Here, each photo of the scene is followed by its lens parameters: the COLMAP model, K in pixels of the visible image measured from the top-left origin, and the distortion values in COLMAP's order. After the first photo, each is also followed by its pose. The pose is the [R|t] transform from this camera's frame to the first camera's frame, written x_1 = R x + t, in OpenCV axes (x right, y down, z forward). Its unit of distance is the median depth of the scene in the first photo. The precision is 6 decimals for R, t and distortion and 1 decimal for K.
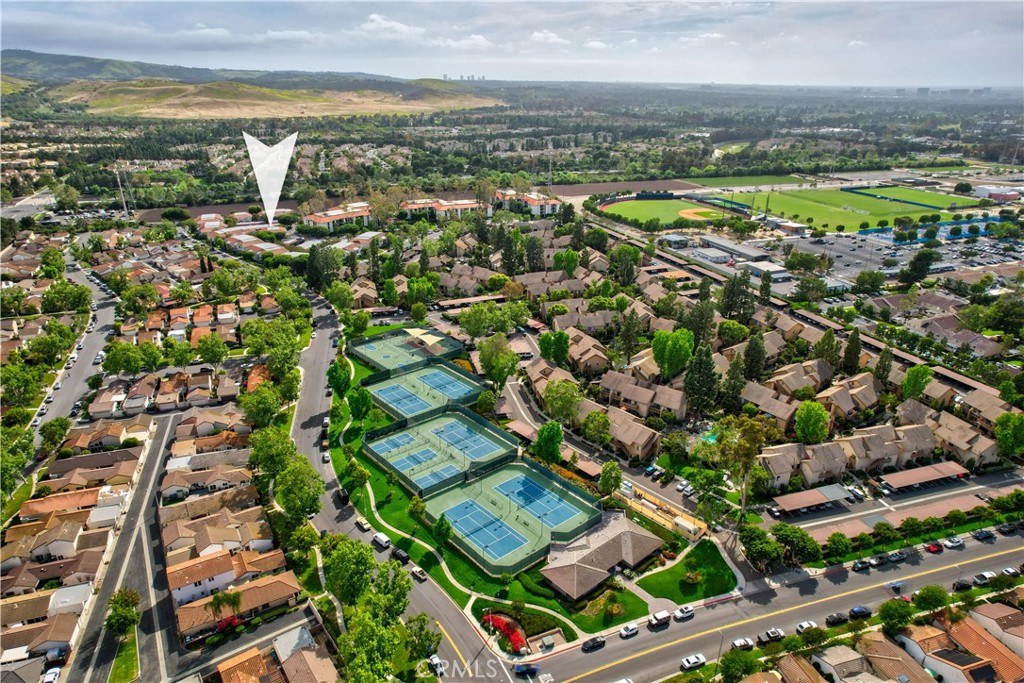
lens RADIAL K [[641.2, 0, 517.3], [0, 641.2, 339.8], [0, 0, 1]] dist [-0.103593, 0.082491]
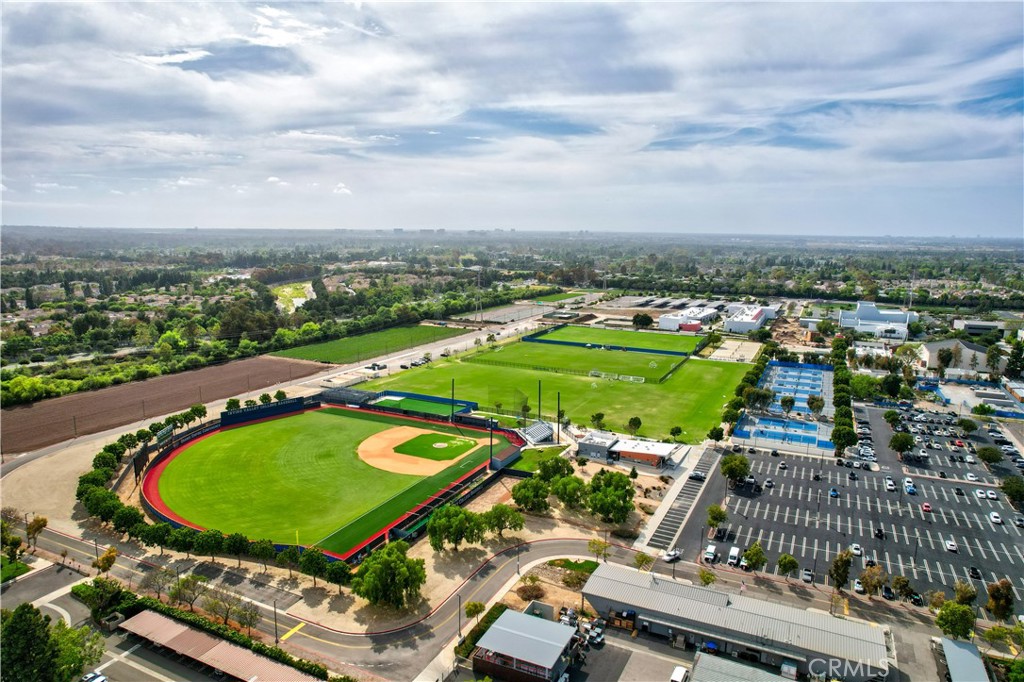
lens RADIAL K [[641.2, 0, 517.3], [0, 641.2, 339.3], [0, 0, 1]] dist [-0.103593, 0.082491]
pose [[0.729692, -0.104835, 0.675692, 0.037873], [0.247555, 0.961644, -0.118138, -0.121237], [-0.637390, 0.253476, 0.727656, 0.380299]]
